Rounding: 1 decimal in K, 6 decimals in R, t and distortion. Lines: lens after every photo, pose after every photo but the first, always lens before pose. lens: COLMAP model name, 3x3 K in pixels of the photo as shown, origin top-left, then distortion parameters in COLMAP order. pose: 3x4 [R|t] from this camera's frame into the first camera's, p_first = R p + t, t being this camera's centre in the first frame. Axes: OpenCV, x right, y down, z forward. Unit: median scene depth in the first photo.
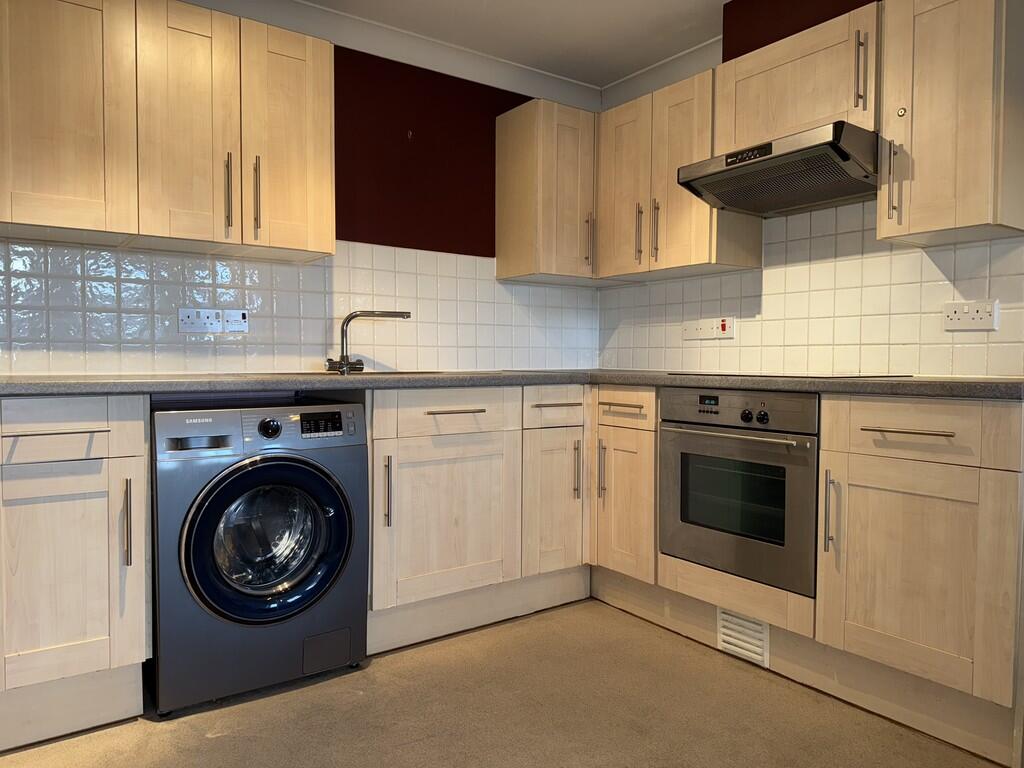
lens RADIAL K [[713.7, 0, 517.0], [0, 713.7, 379.9], [0, 0, 1]] dist [0.070864, -0.092779]
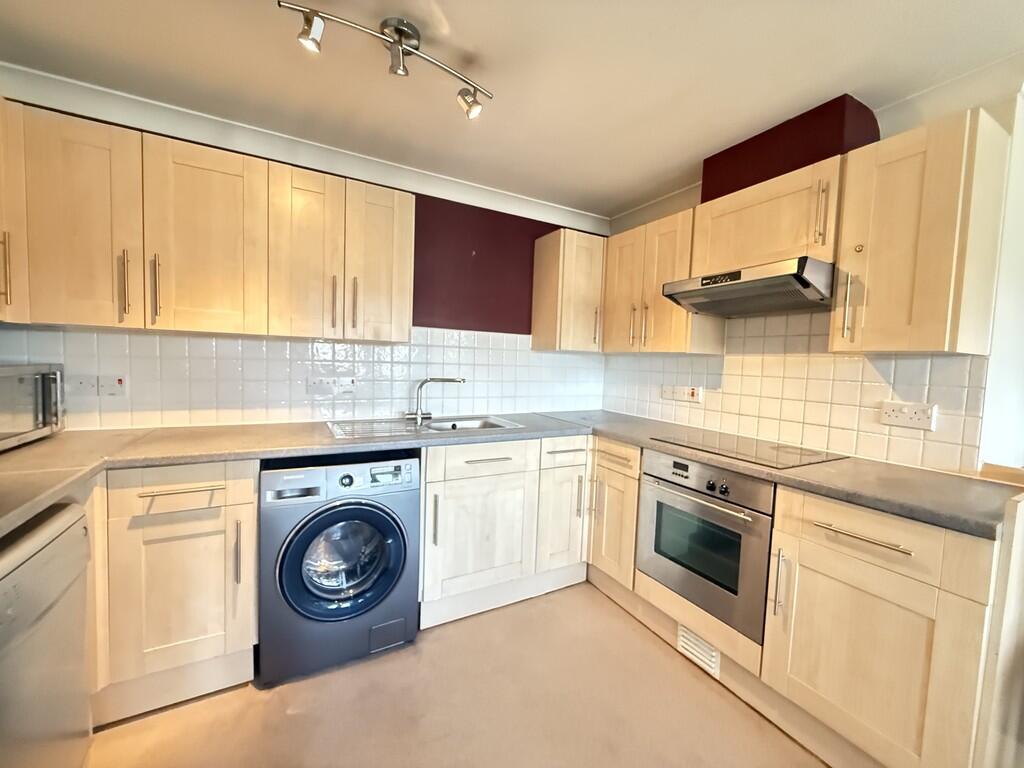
lens RADIAL K [[411.9, 0, 512.0], [0, 411.9, 384.0], [0, 0, 1]] dist [-0.000951, -0.000040]
pose [[0.992069, 0.036514, -0.120275, 0.051248], [-0.034054, 0.999168, 0.022441, -0.129889], [0.120995, -0.018167, 0.992487, 0.233401]]
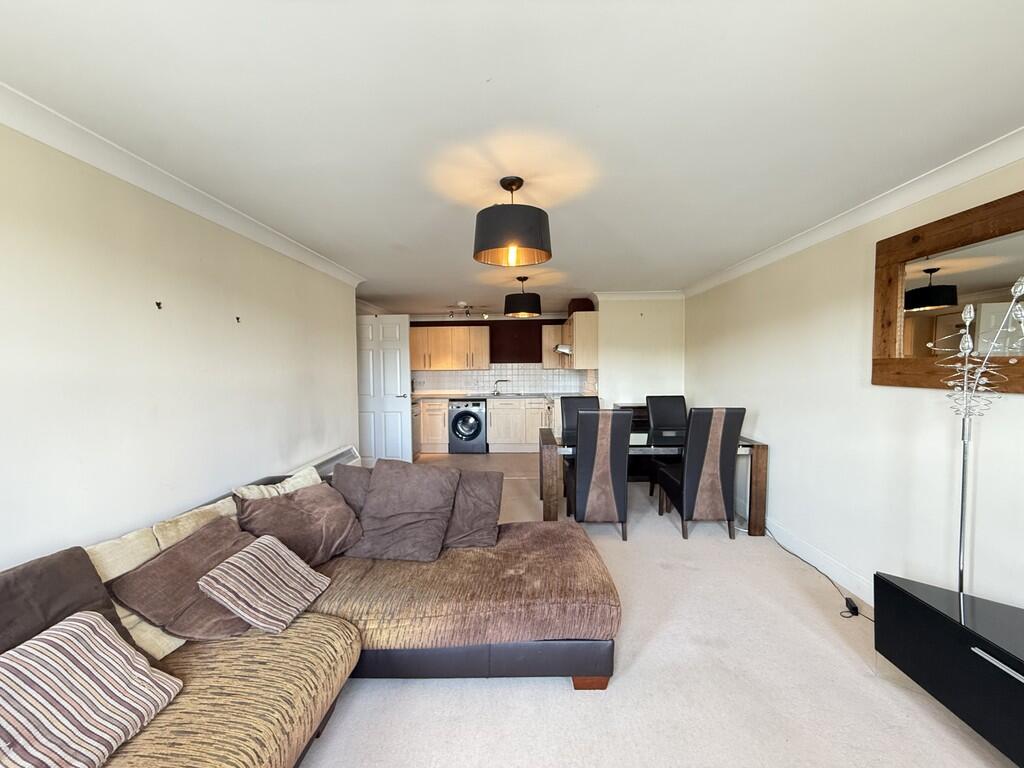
lens RADIAL K [[410.4, 0, 513.4], [0, 410.4, 386.2], [0, 0, 1]] dist [0.007561, -0.000101]
pose [[0.800091, 0.019894, -0.599549, 1.646739], [-0.010043, 0.999754, 0.019772, -0.131691], [0.599795, -0.009798, 0.800094, -1.178800]]
